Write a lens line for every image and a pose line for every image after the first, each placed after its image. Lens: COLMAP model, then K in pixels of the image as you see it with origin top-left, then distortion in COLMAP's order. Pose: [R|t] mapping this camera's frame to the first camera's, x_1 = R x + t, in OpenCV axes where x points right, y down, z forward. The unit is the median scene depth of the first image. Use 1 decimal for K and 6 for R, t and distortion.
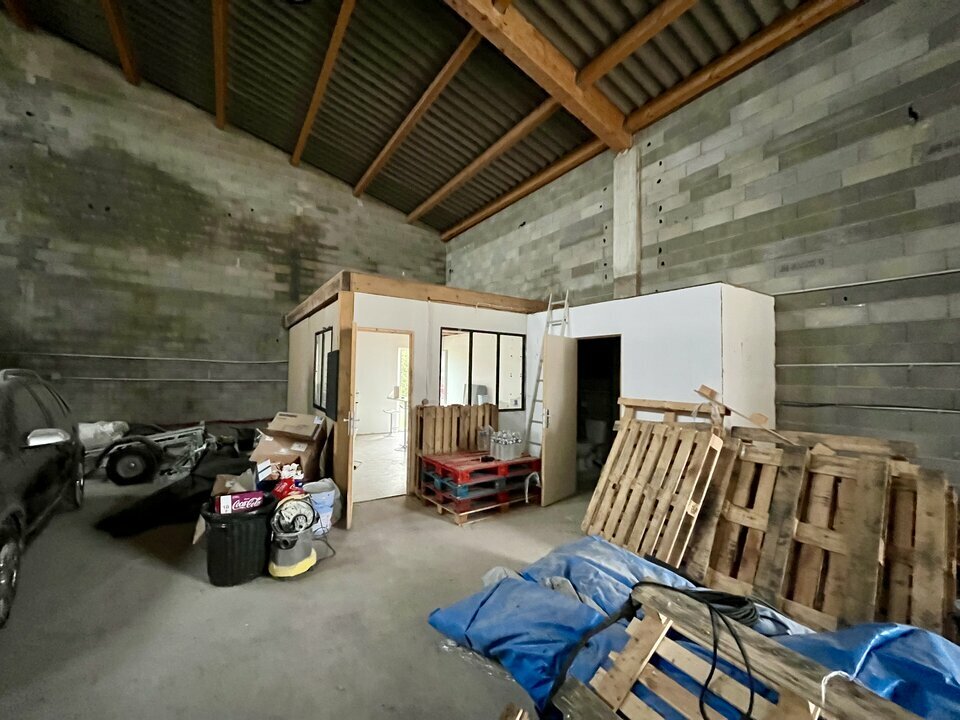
lens RADIAL K [[388.2, 0, 479.7], [0, 388.2, 360.5], [0, 0, 1]] dist [0.002948, 0.000352]
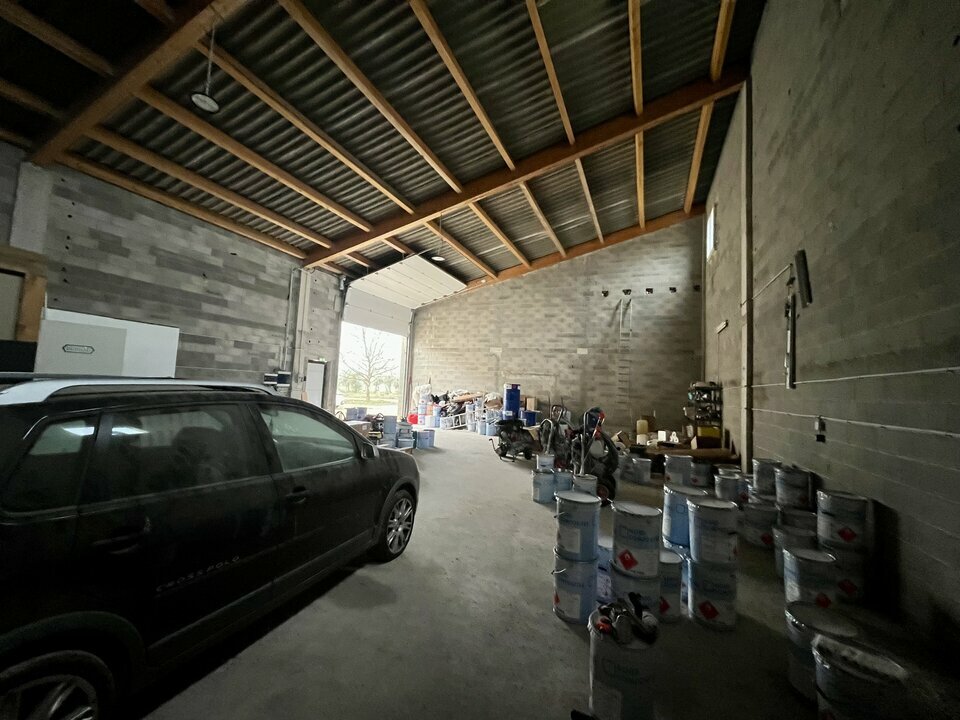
lens RADIAL K [[388.2, 0, 479.8], [0, 388.2, 361.1], [0, 0, 1]] dist [0.002948, 0.000352]
pose [[-0.553130, 0.016863, 0.832924, -1.176057], [-0.083657, 0.993617, -0.075672, 0.000214], [-0.828884, -0.111537, -0.548189, 0.456359]]
